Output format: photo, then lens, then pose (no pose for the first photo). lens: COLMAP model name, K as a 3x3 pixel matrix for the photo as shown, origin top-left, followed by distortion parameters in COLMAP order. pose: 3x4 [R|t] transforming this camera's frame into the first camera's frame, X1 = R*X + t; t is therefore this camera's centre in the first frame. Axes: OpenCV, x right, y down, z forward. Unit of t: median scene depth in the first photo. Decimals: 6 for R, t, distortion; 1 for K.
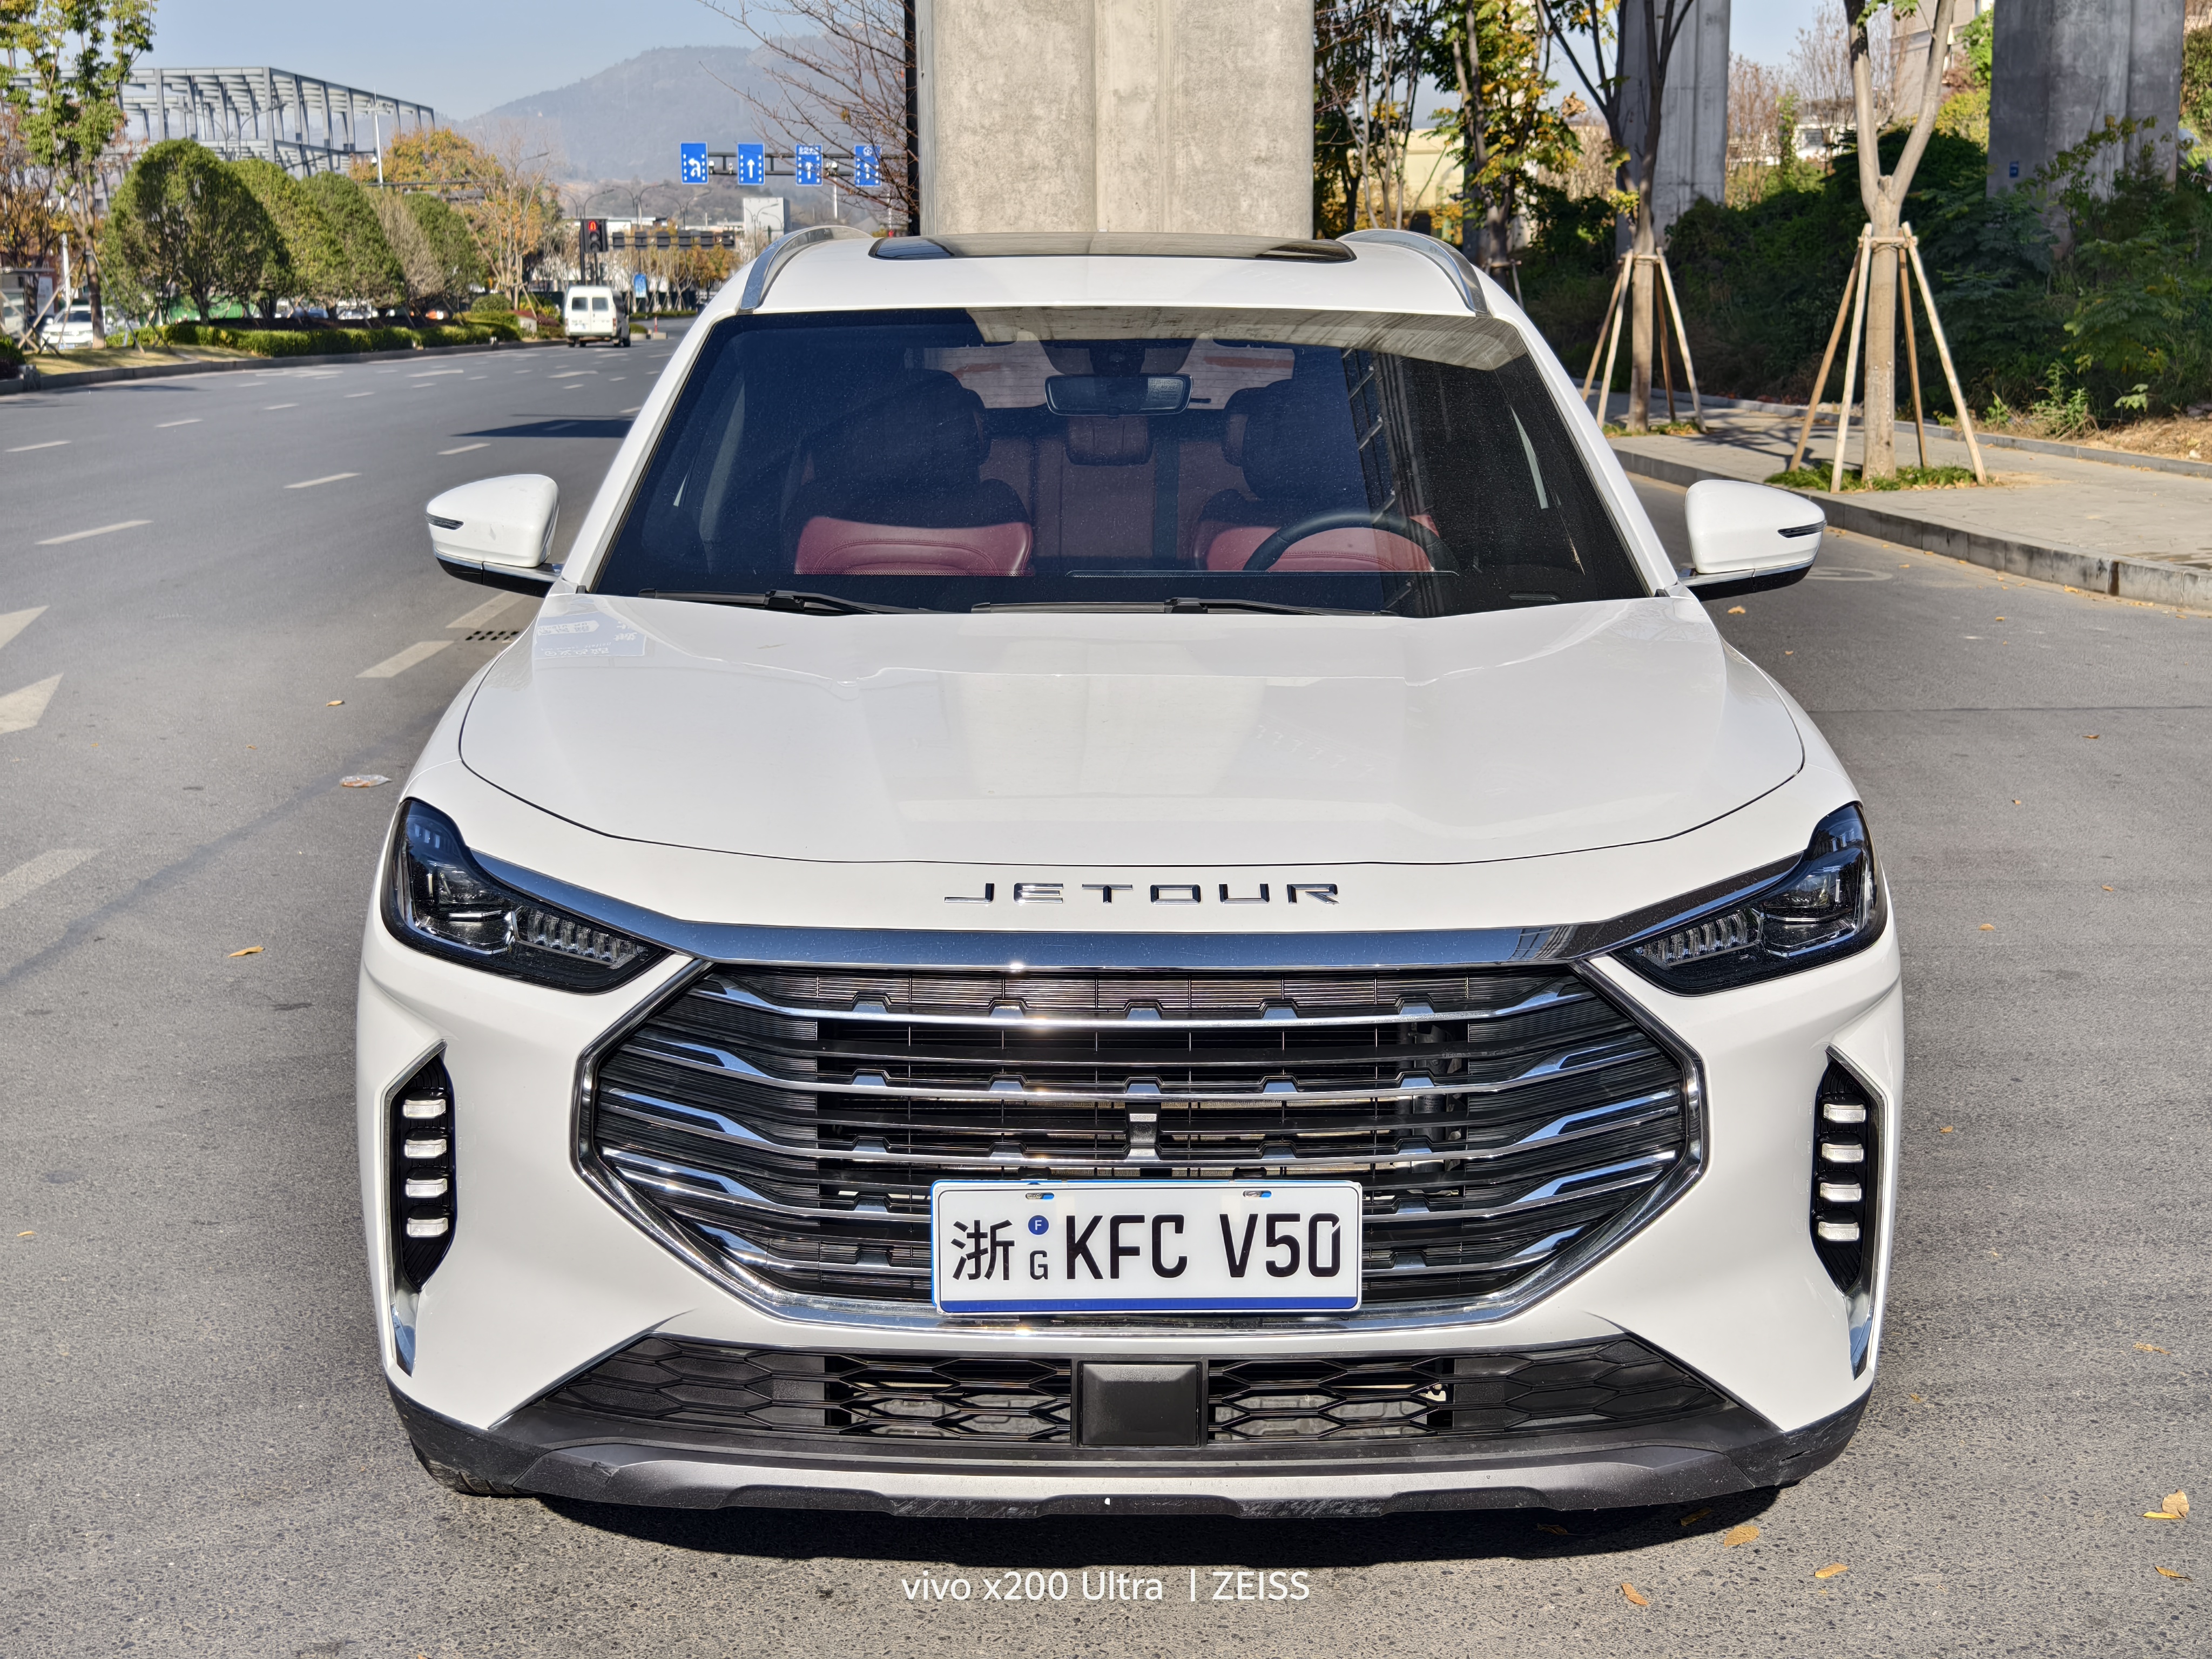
lens RADIAL K [[2974.0, 0, 1106.0], [0, 2974.0, 829.5], [0, 0, 1]] dist [-0.001581, 0.040690]
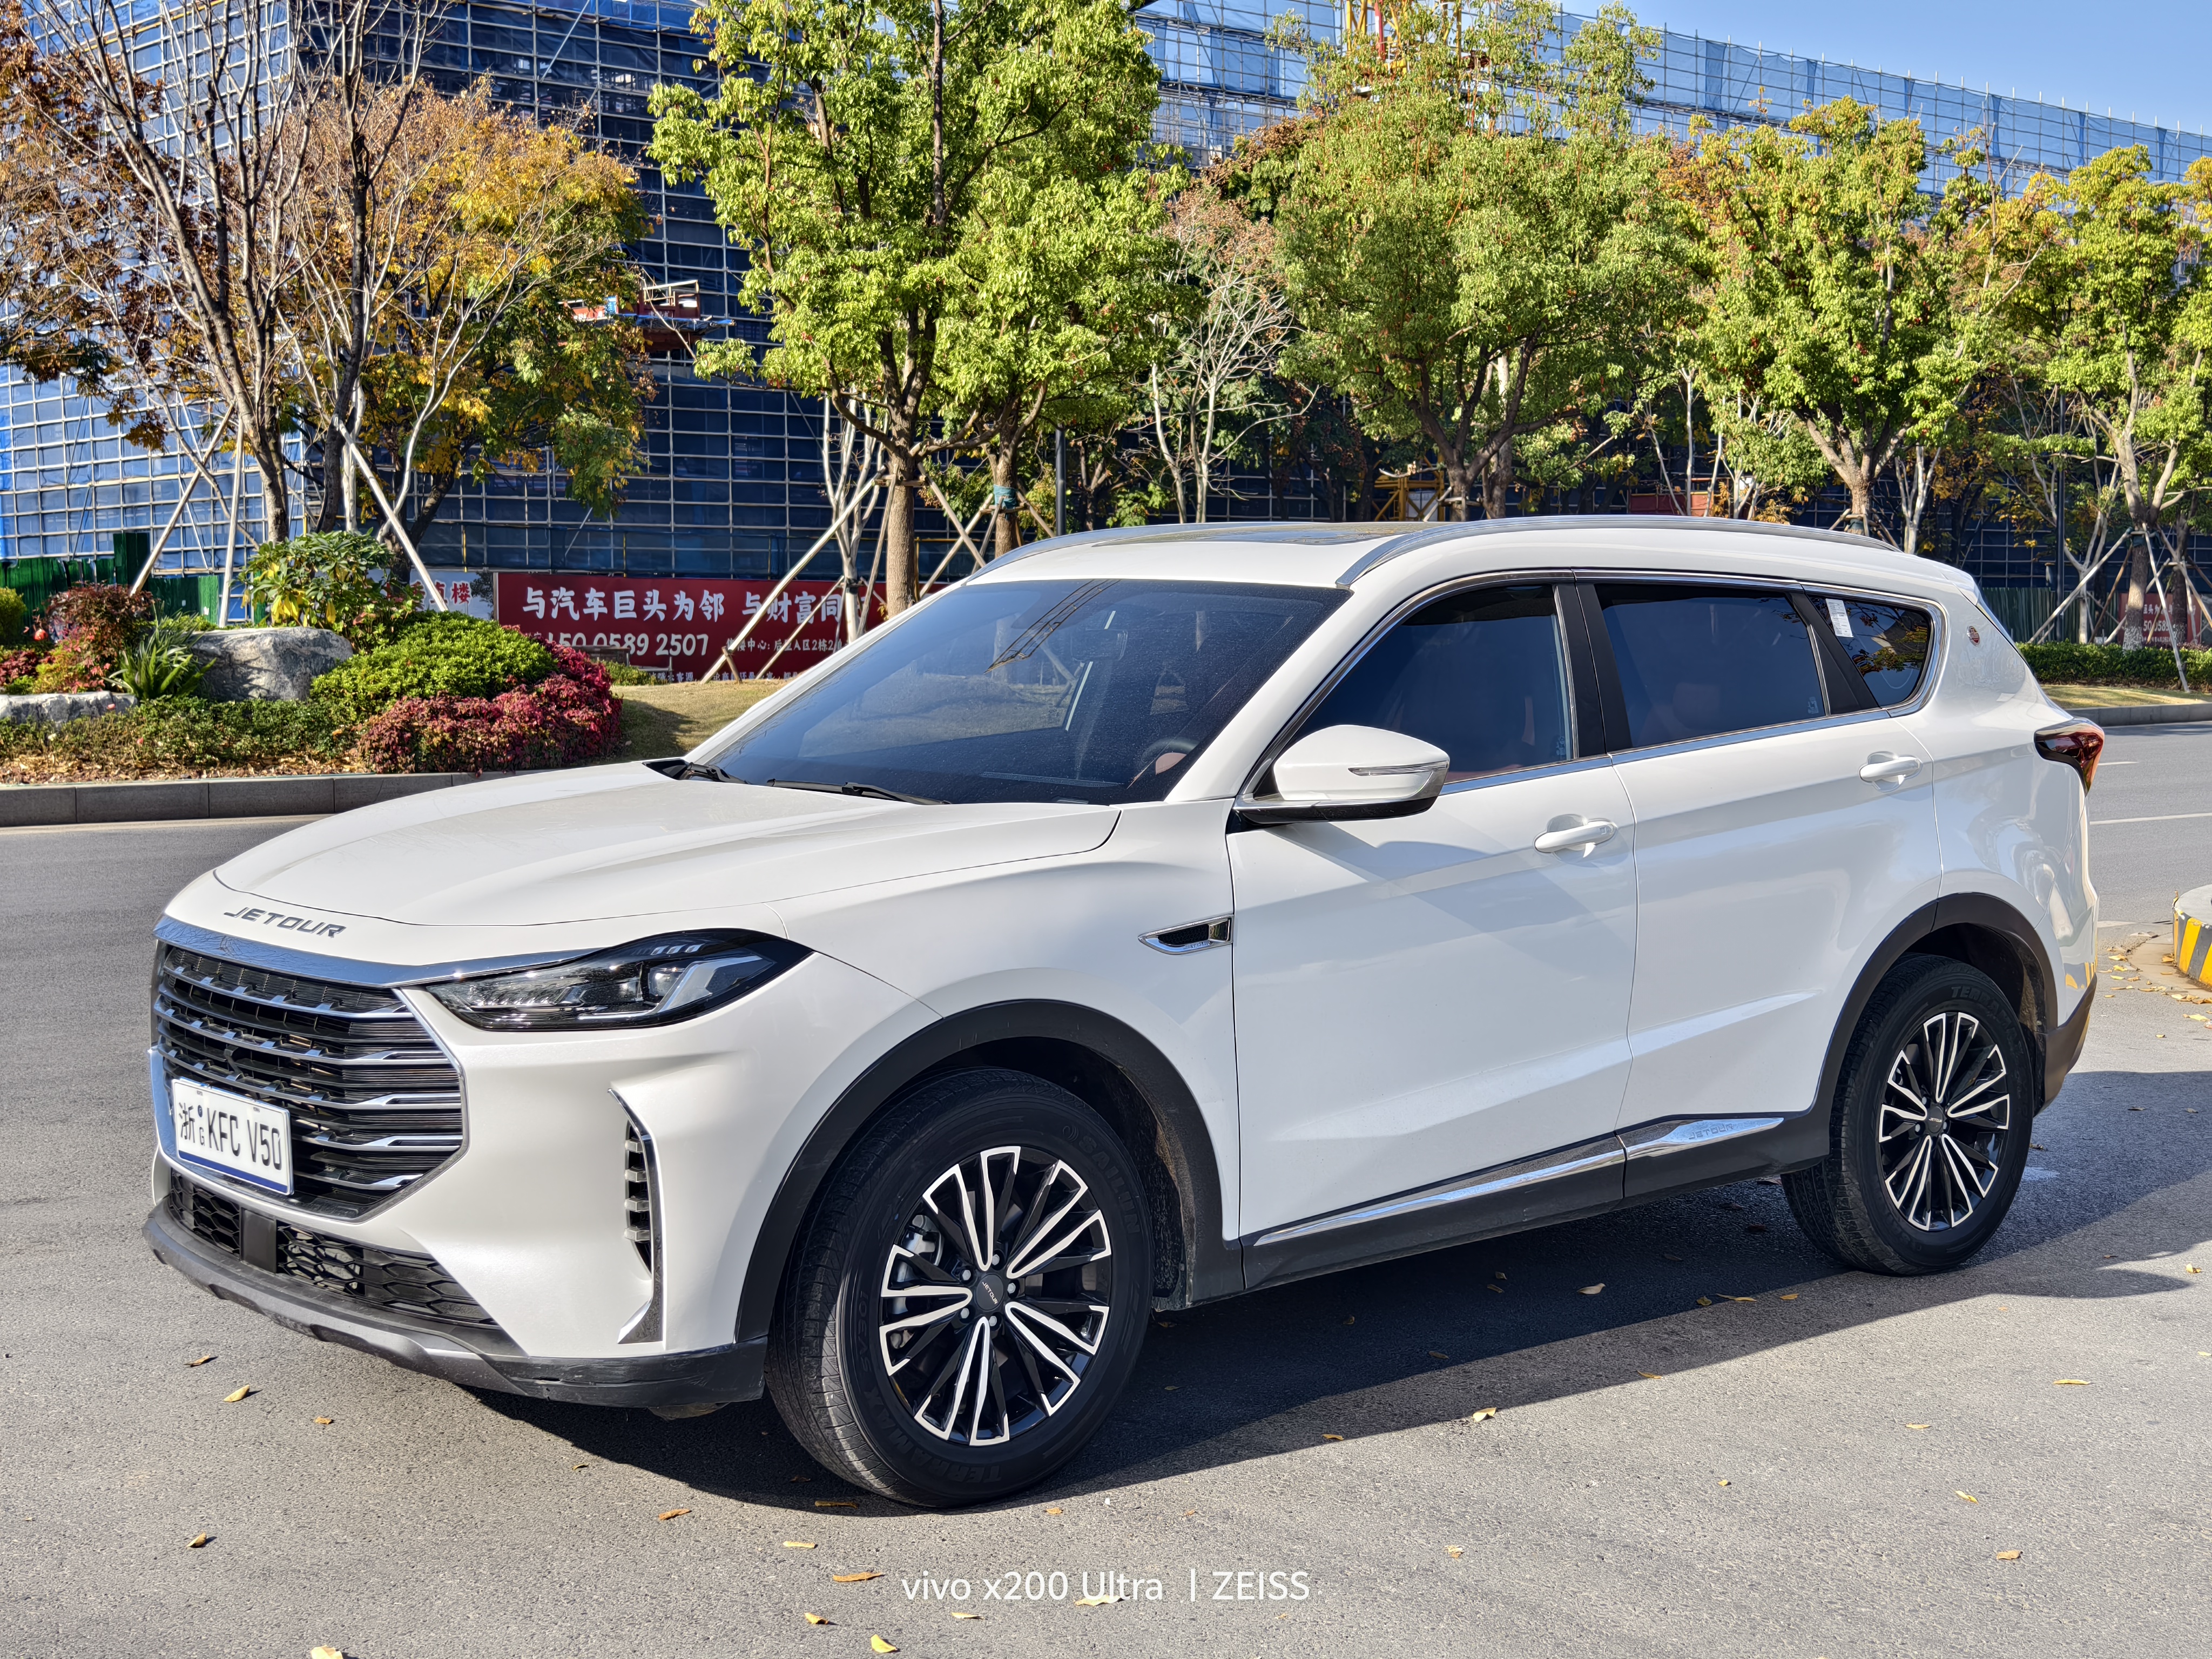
lens RADIAL K [[2974.0, 0, 1106.0], [0, 2974.0, 829.5], [0, 0, 1]] dist [-0.001581, 0.040690]
pose [[0.662592, 0.074572, -0.745259, 1.554715], [-0.149205, 0.988229, -0.033770, -0.044177], [0.733969, 0.133572, 0.665919, 0.232696]]
